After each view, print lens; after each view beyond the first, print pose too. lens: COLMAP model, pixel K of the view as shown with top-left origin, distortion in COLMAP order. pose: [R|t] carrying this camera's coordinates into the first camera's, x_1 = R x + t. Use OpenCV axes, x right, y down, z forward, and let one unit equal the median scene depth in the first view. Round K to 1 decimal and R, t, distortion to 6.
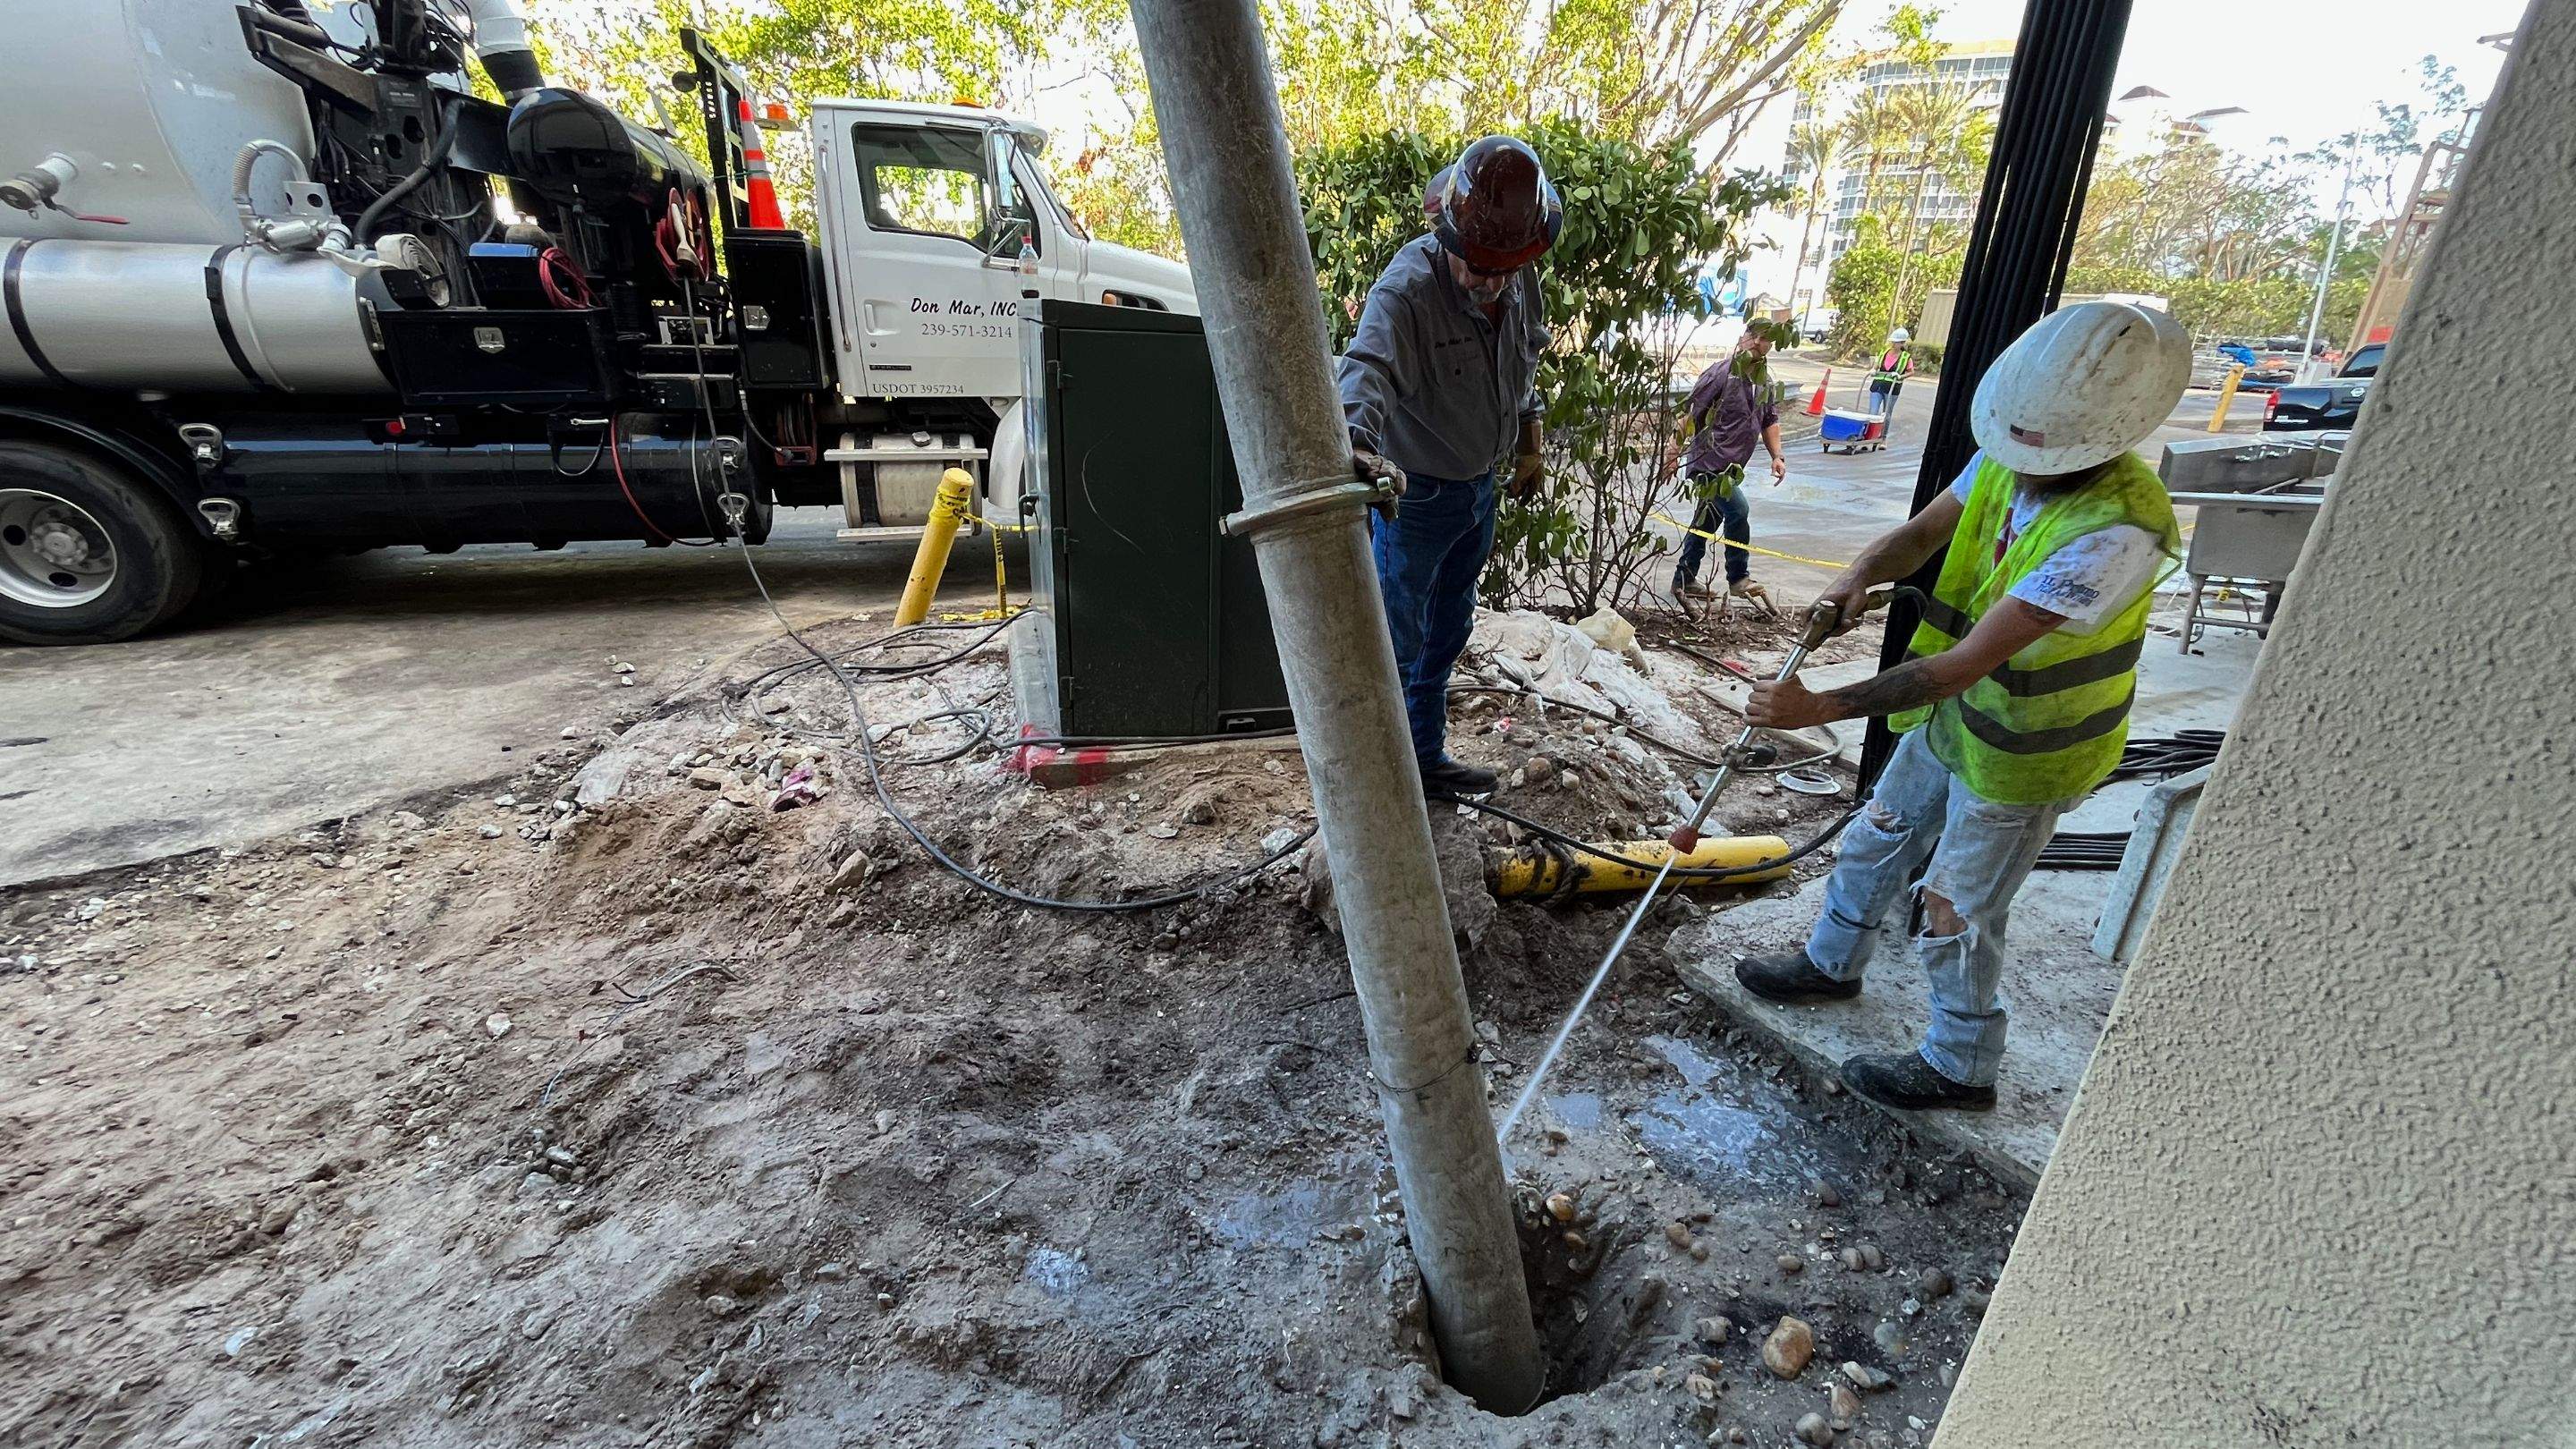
lens RADIAL K [[1041.6, 0, 1287.7], [0, 1041.6, 721.0], [0, 0, 1]] dist [-0.002335, -0.000008]
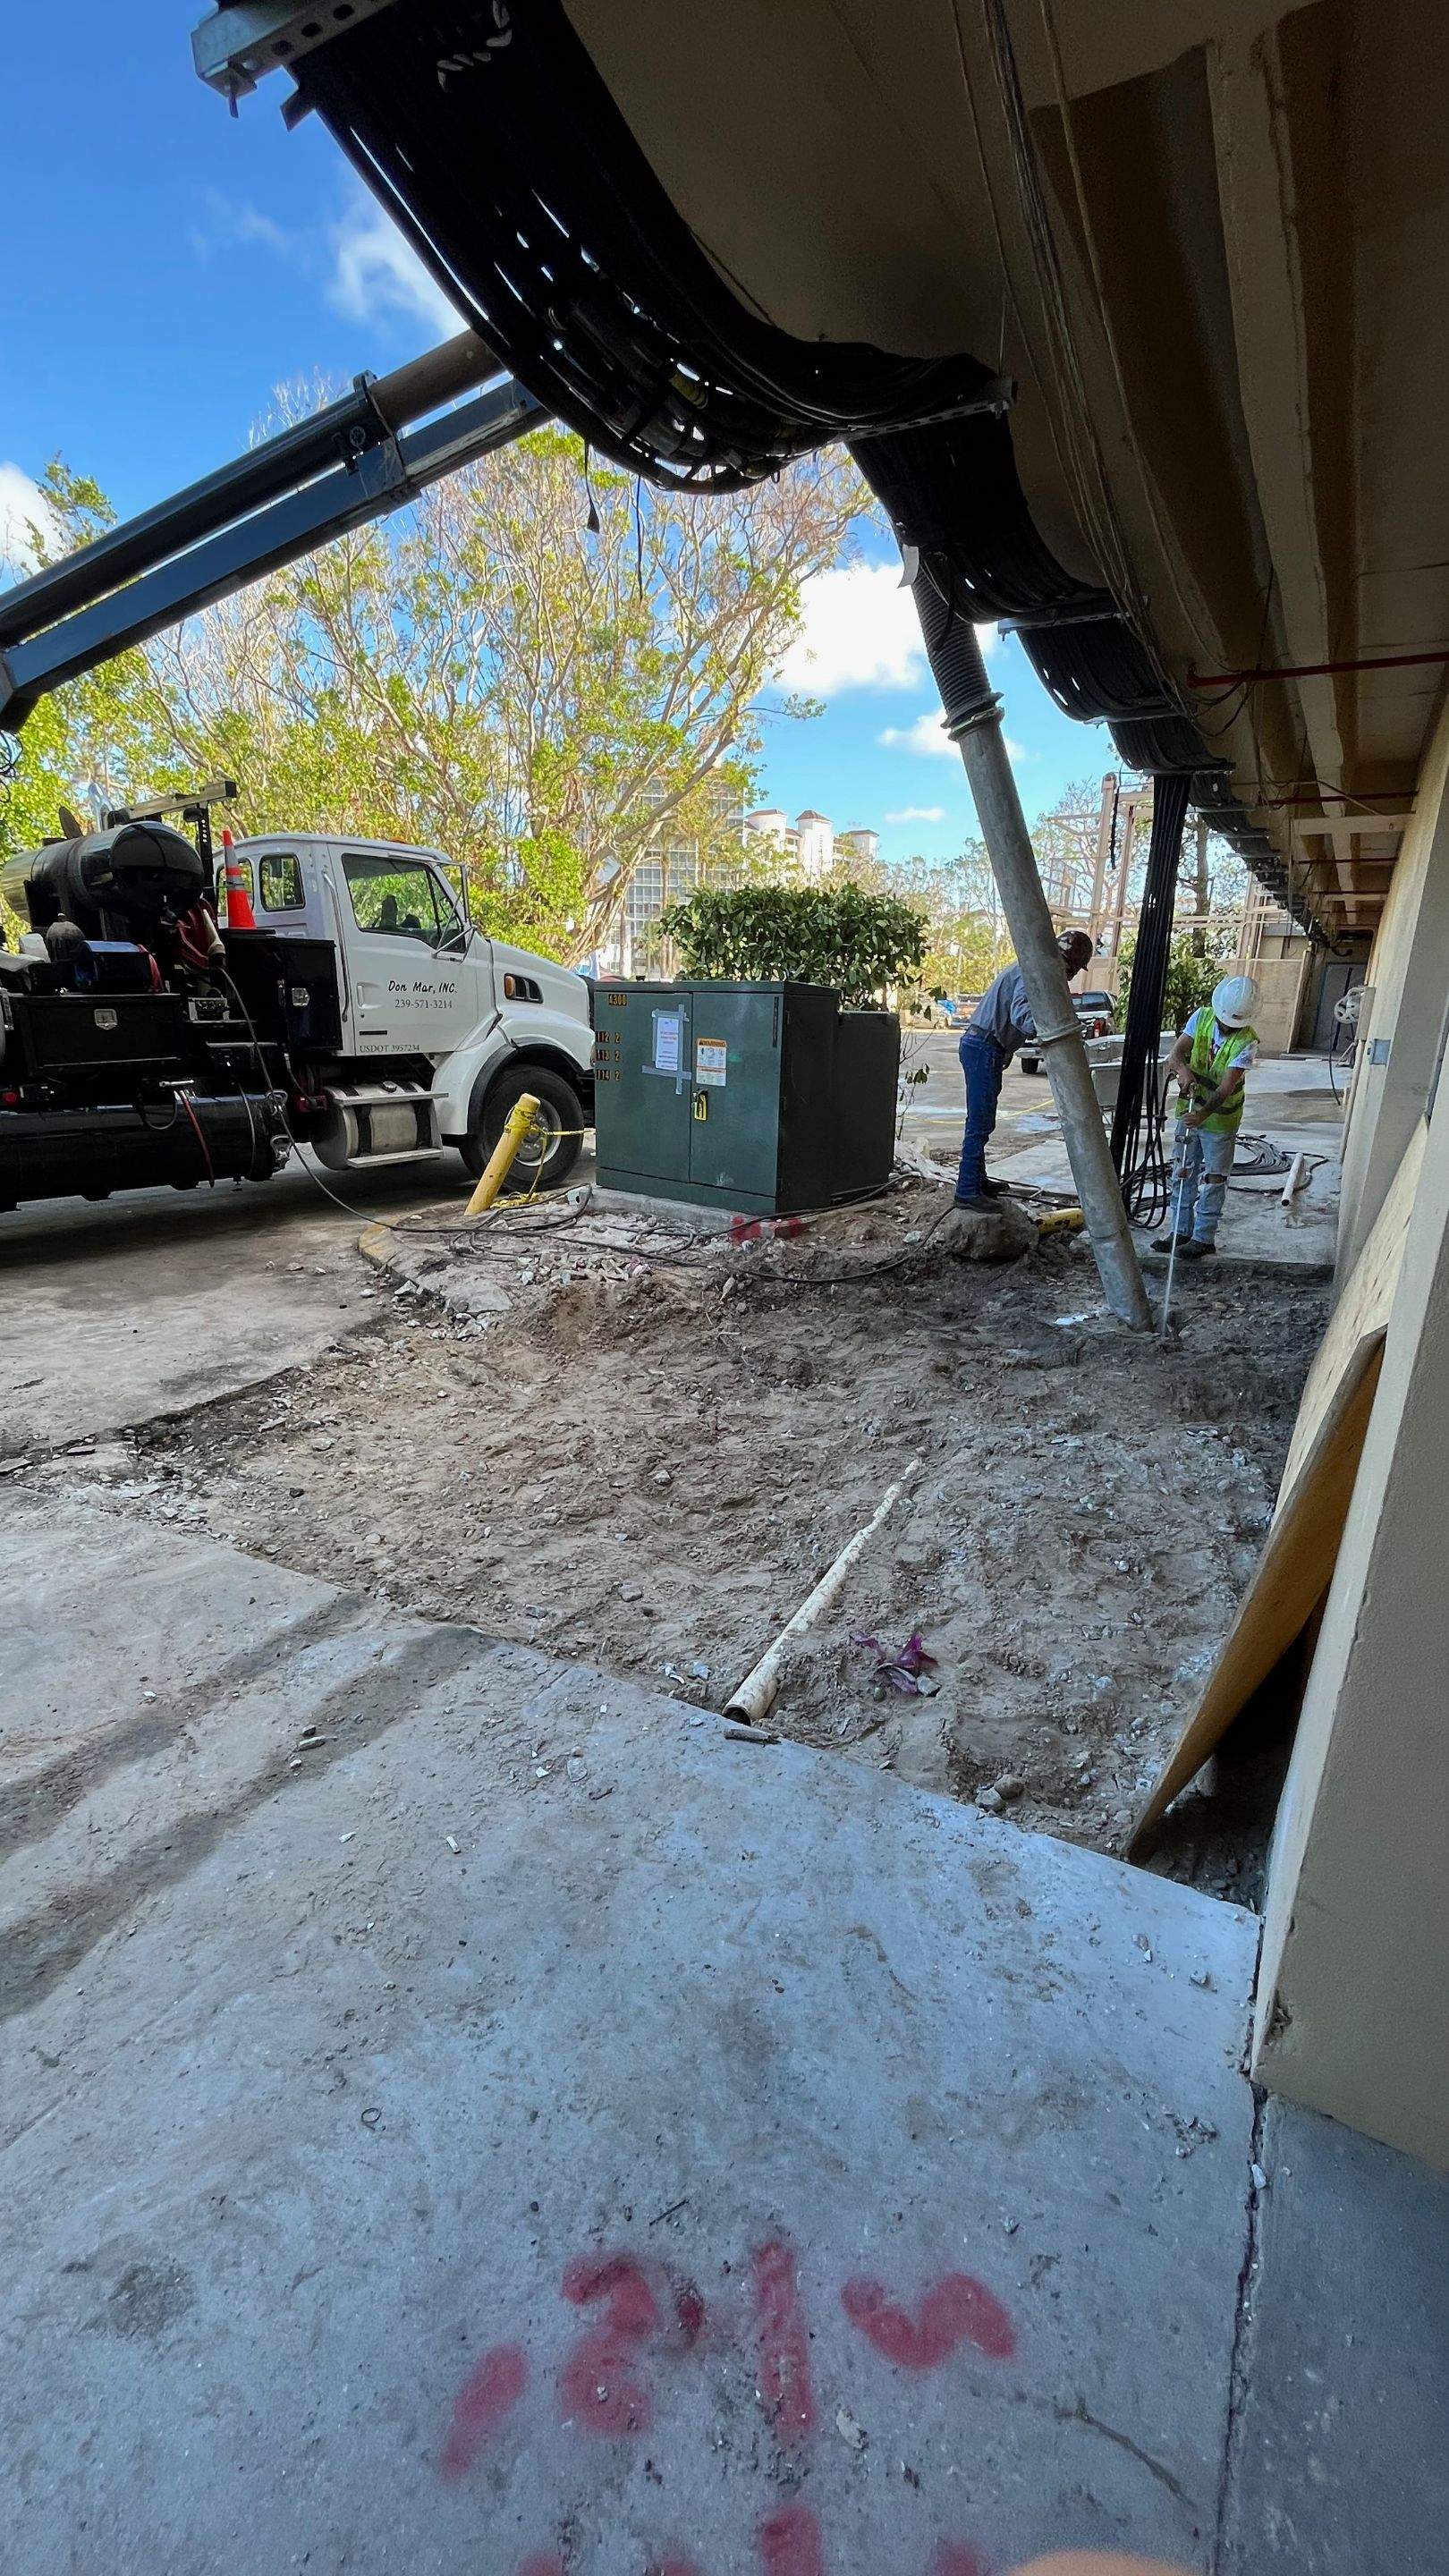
lens RADIAL K [[1041.6, 0, 734.1], [0, 1041.6, 1282.8], [0, 0, 1]] dist [-0.002335, -0.000008]
pose [[0.847708, -0.160187, 0.505699, -1.183249], [0.206970, 0.977637, -0.037266, 0.180398], [-0.488420, 0.136255, 0.861905, -0.499778]]
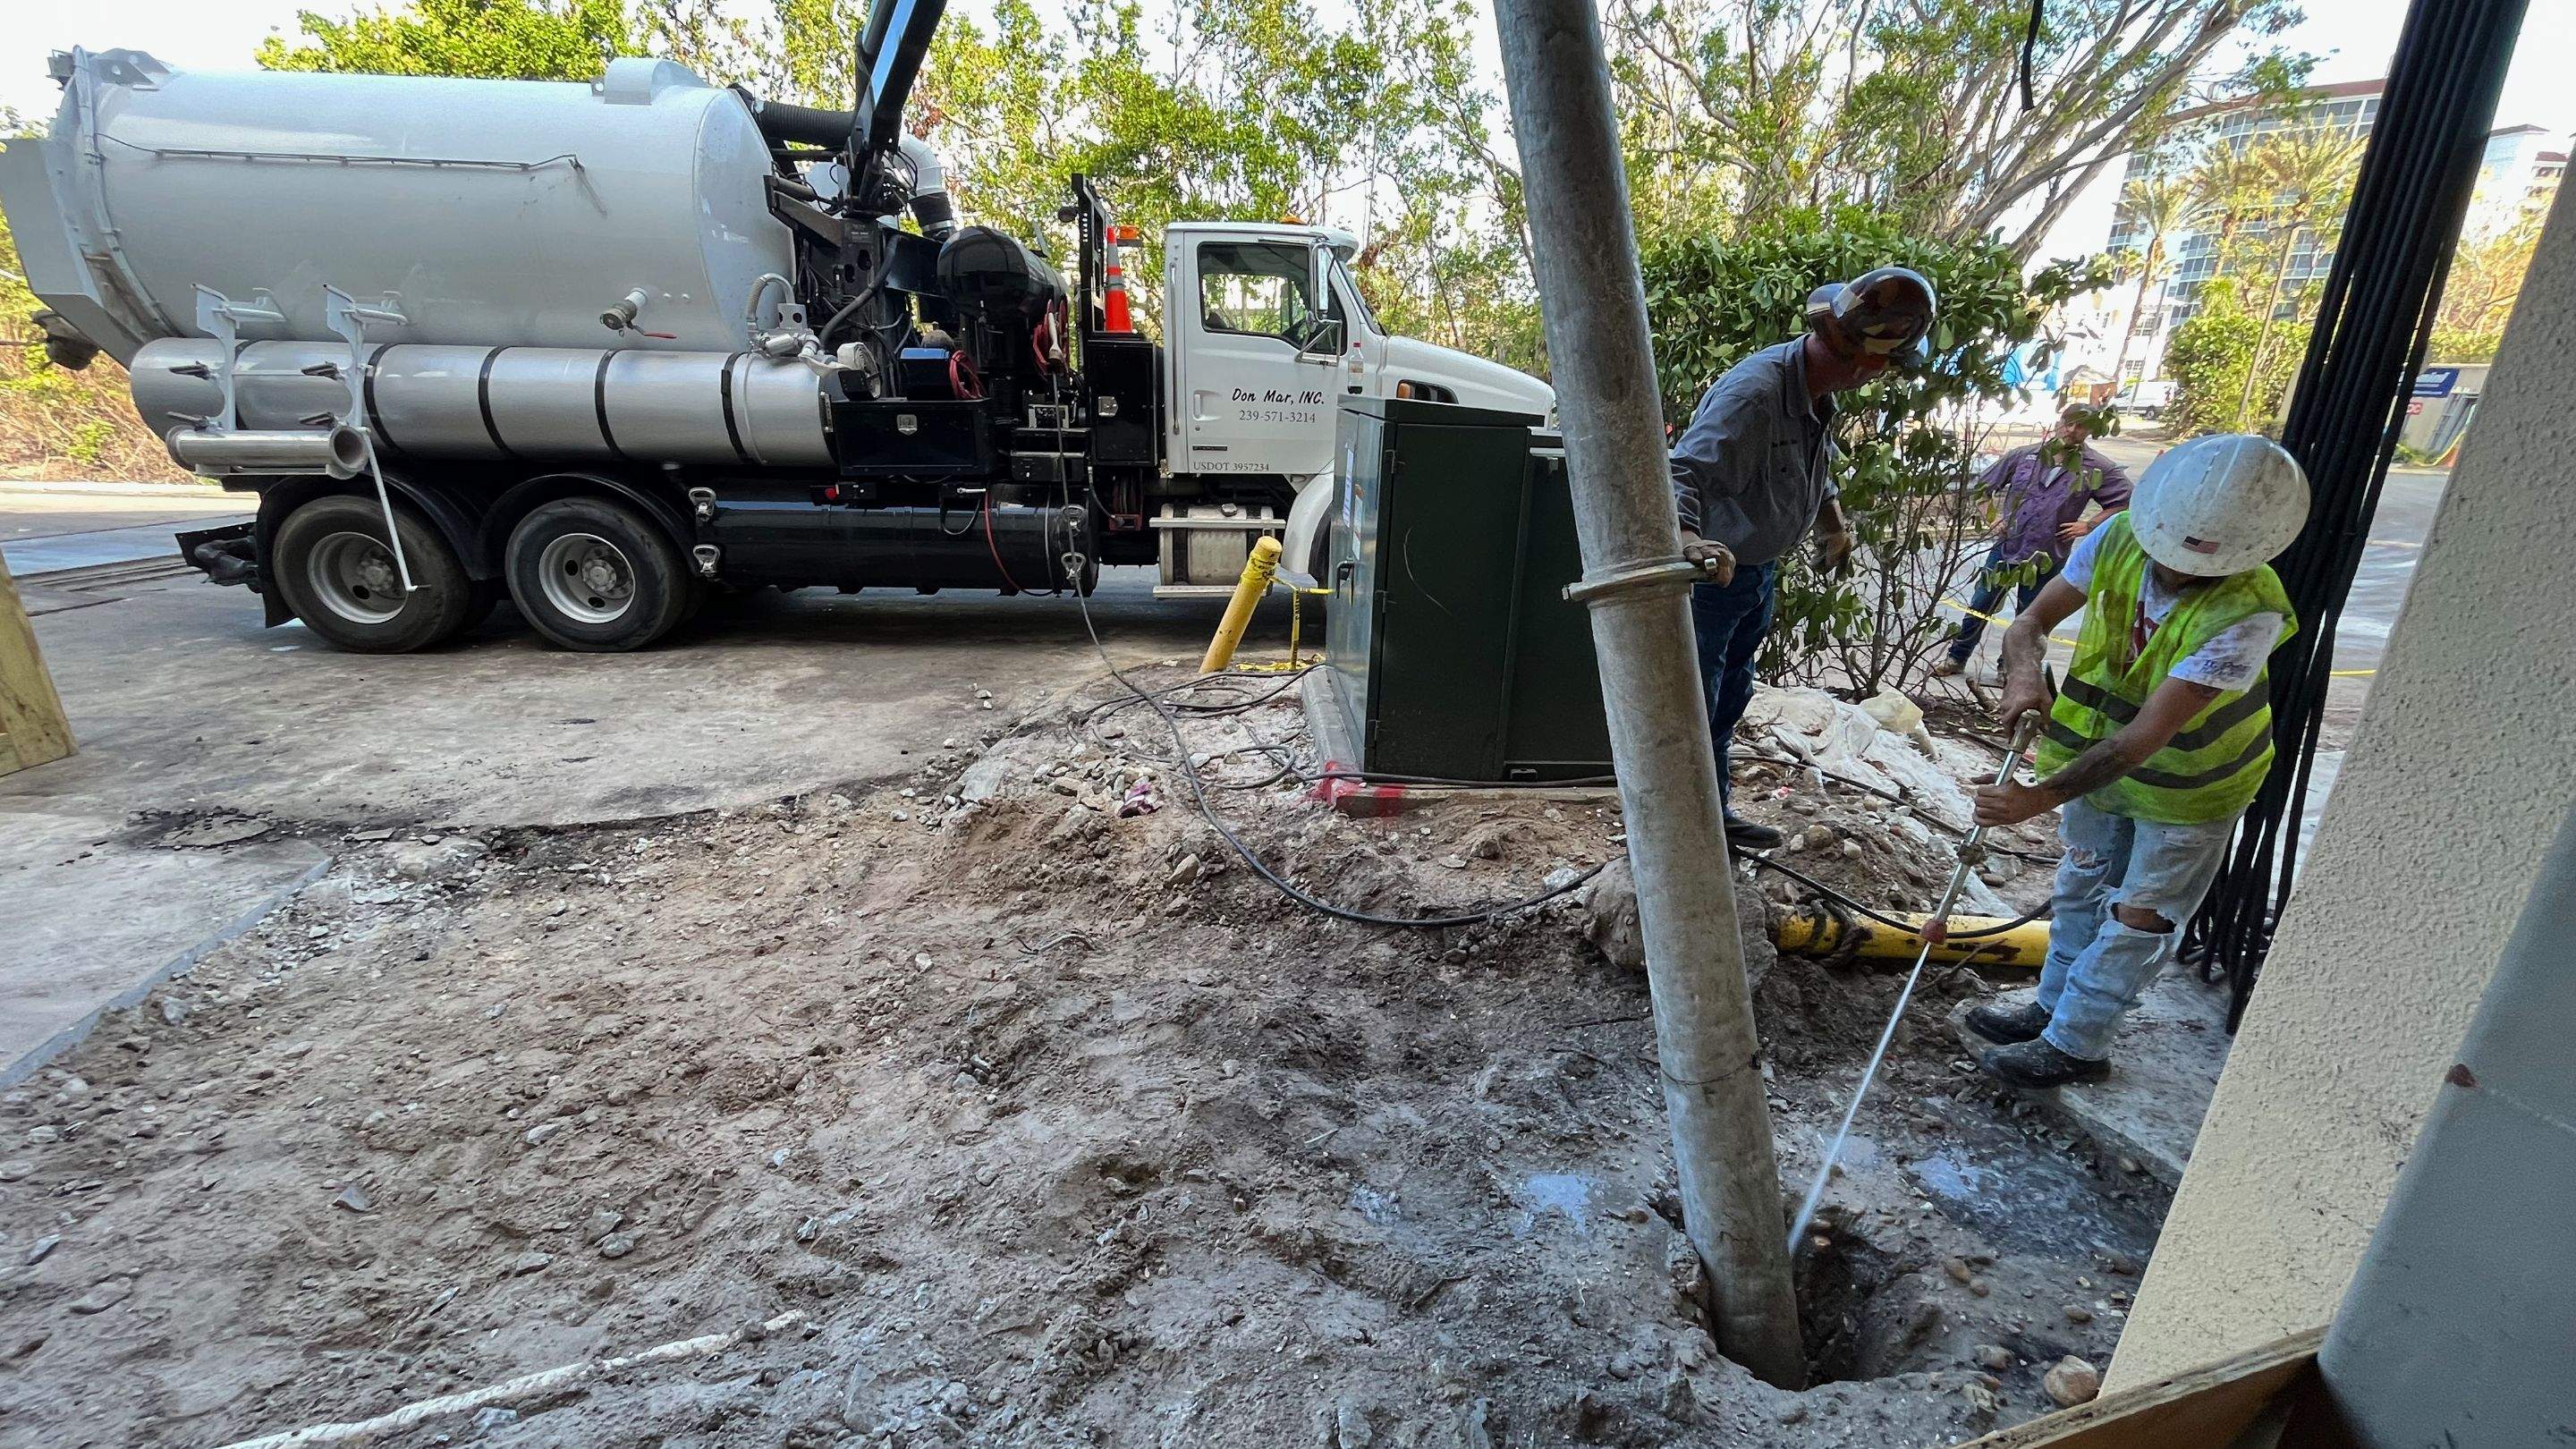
lens RADIAL K [[1041.6, 0, 1286.1], [0, 1041.6, 719.5], [0, 0, 1]] dist [-0.002335, -0.000008]
pose [[0.974264, 0.062869, -0.216467, -0.056037], [-0.077102, 0.995338, -0.057937, 0.029228], [0.211815, 0.073136, 0.974569, -0.126247]]
